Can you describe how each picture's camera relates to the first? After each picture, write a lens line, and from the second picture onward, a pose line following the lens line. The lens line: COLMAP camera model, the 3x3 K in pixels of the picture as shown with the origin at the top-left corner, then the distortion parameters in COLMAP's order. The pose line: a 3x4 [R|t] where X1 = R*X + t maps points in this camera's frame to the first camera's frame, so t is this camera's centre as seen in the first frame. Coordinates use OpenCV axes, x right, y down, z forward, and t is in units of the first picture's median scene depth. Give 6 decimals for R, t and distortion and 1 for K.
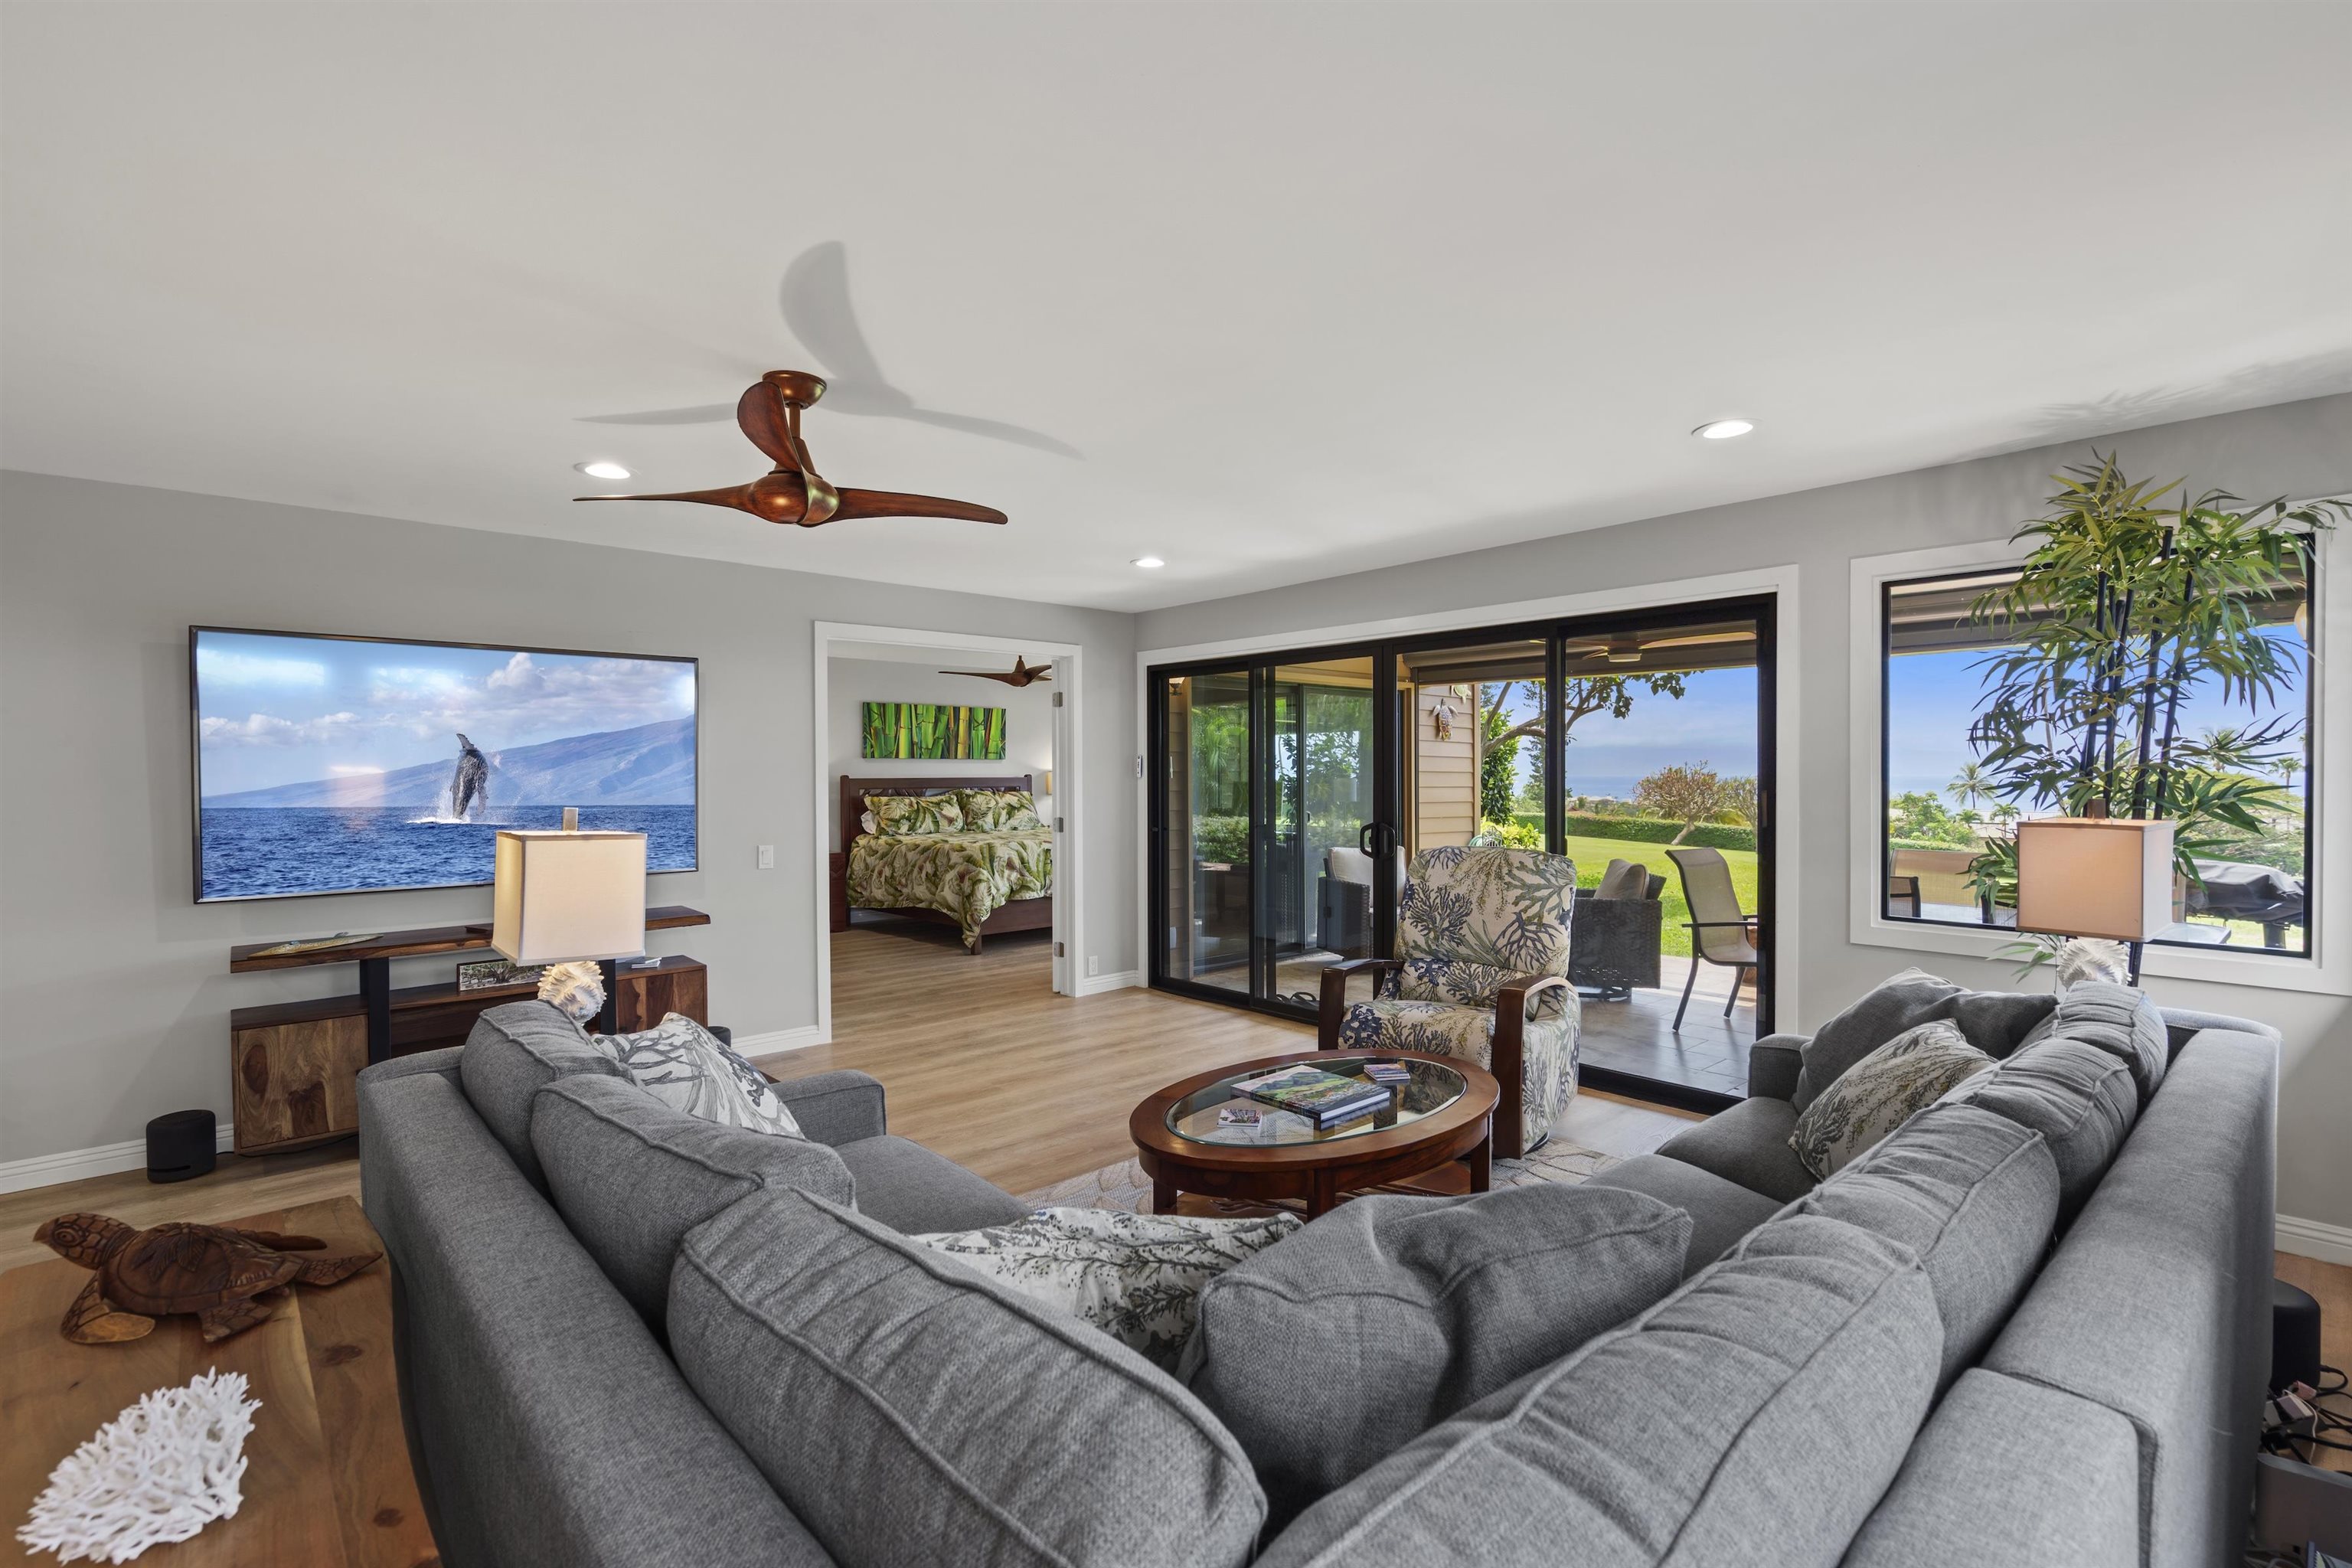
lens RADIAL K [[1064.4, 0, 1177.1], [0, 1064.4, 776.2], [0, 0, 1]] dist [-0.006488, 0.003115]
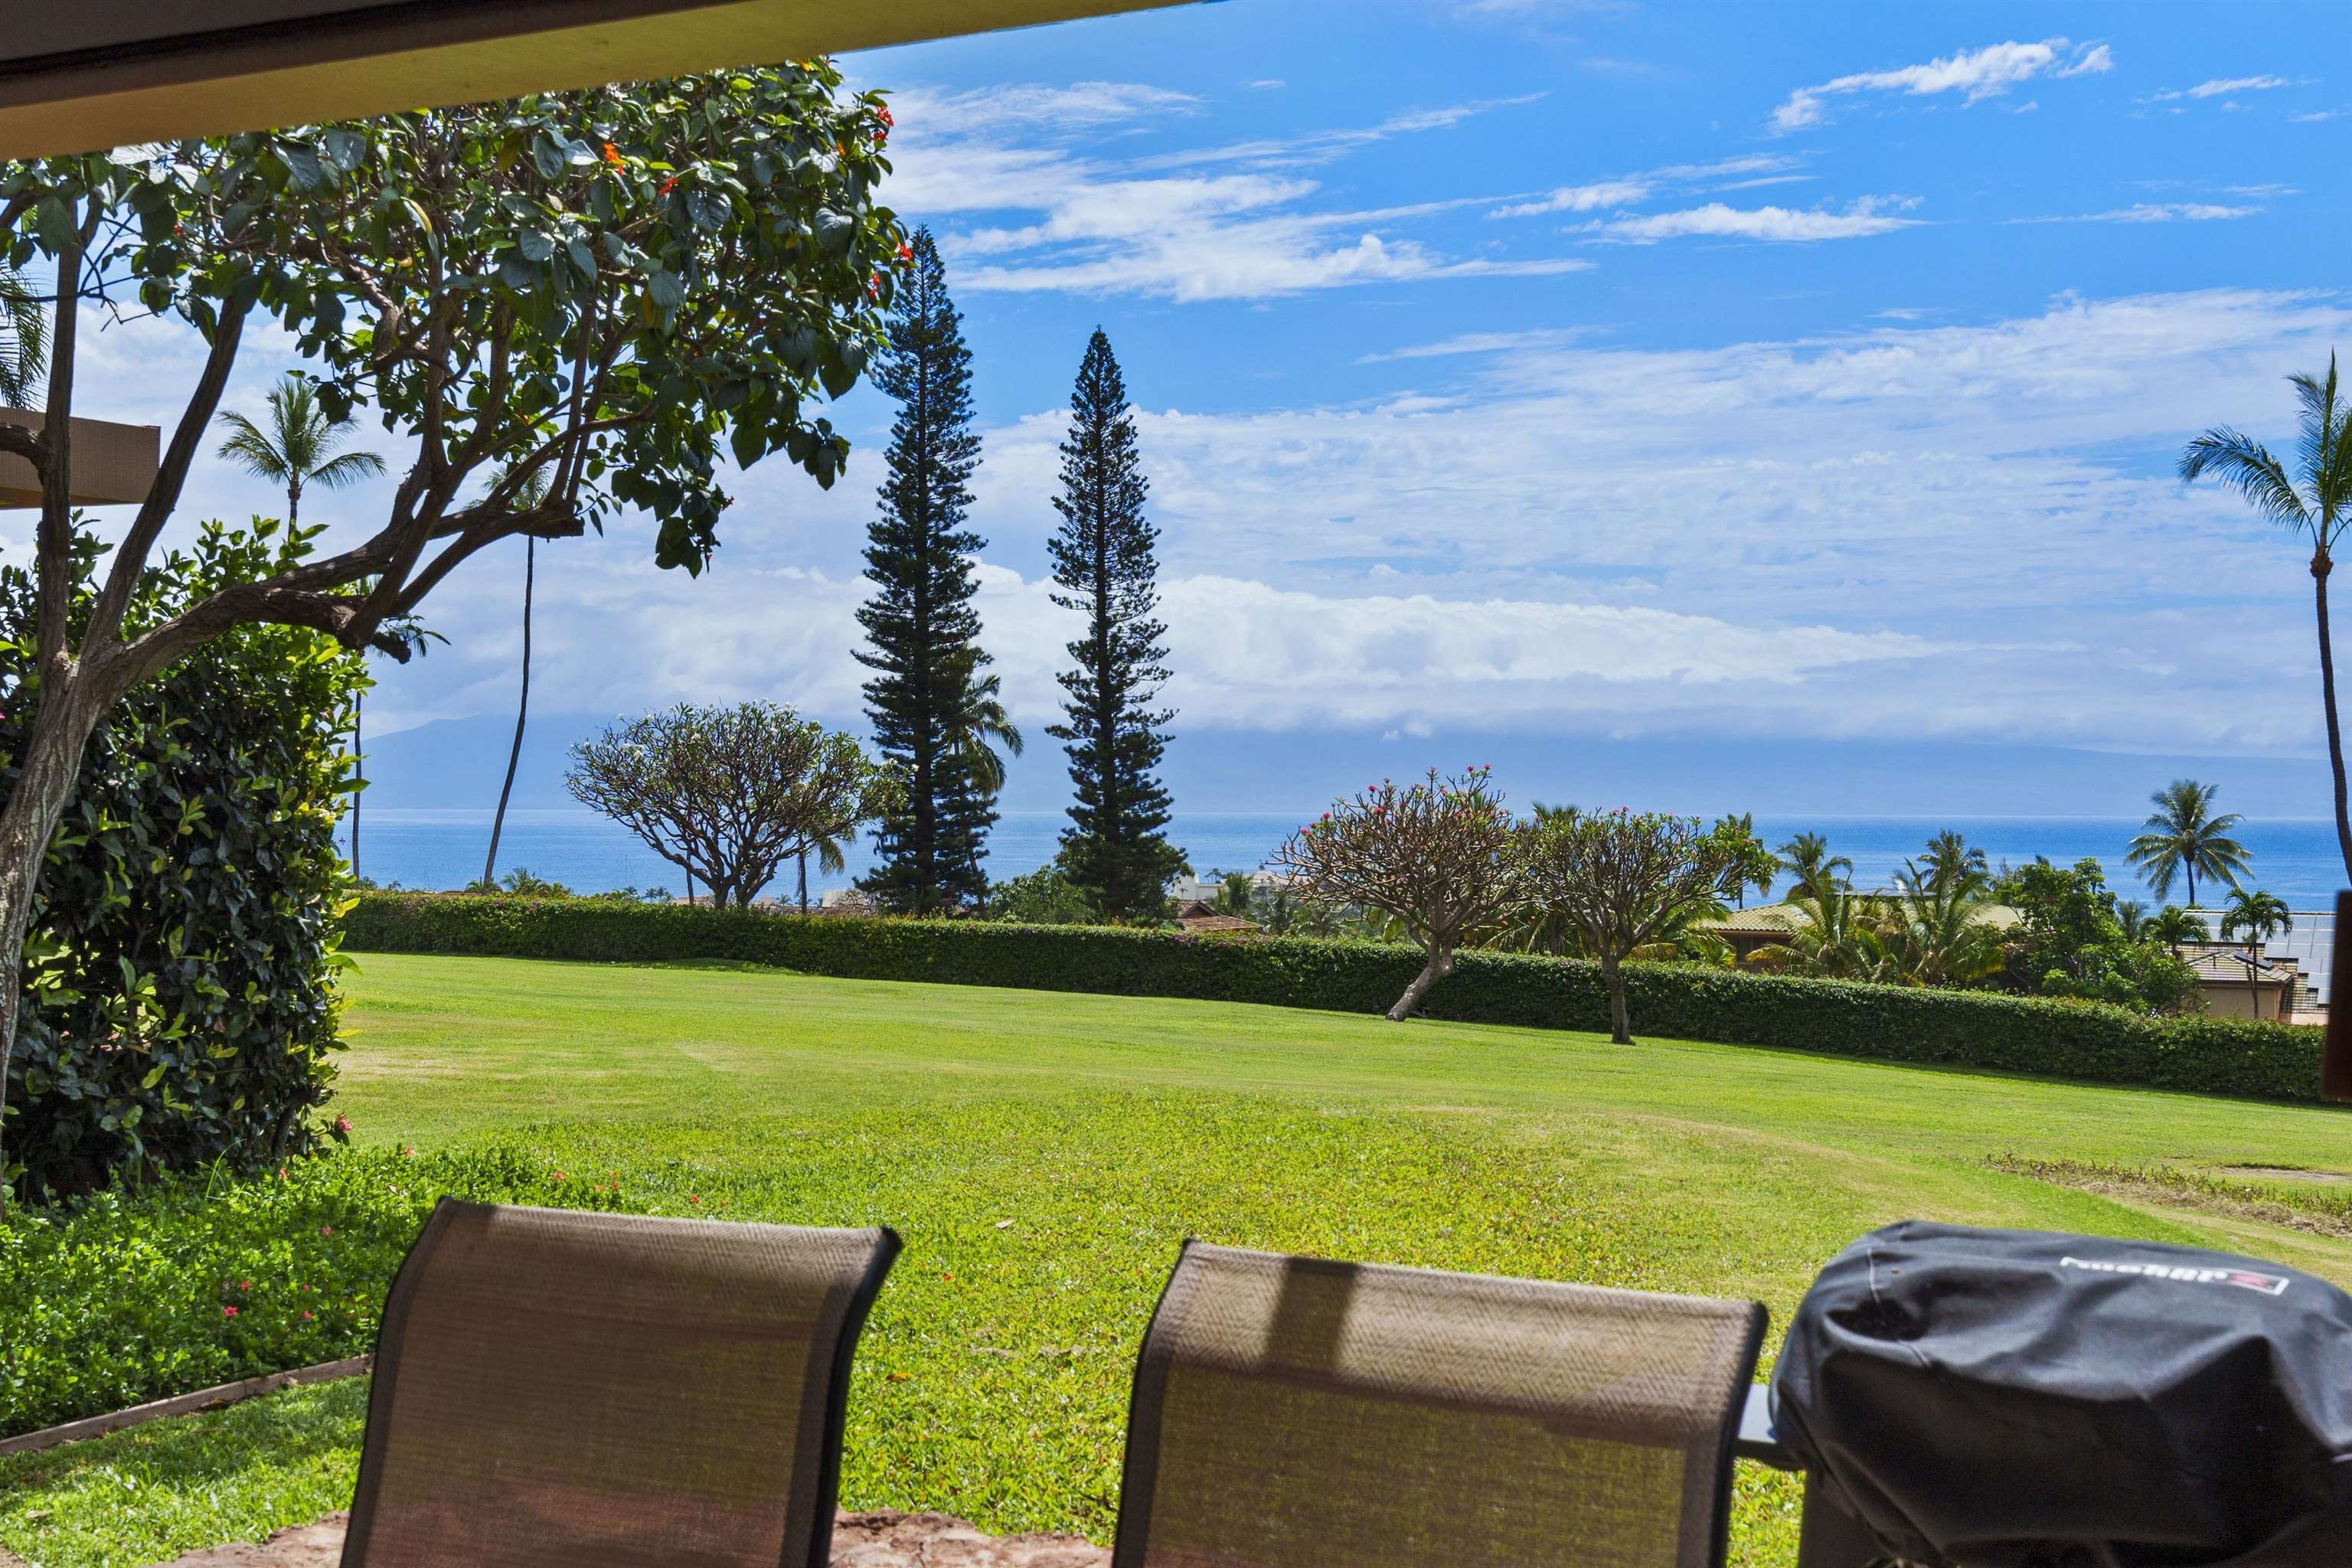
lens RADIAL K [[3258.5, 0, 1185.8], [0, 3258.5, 764.9], [0, 0, 1]] dist [0.035275, 0.000000]
pose [[0.942629, 0.011397, 0.333647, 0.372745], [-0.006675, 0.999861, -0.015296, 0.006179], [-0.333775, 0.012192, 0.942574, 0.294720]]
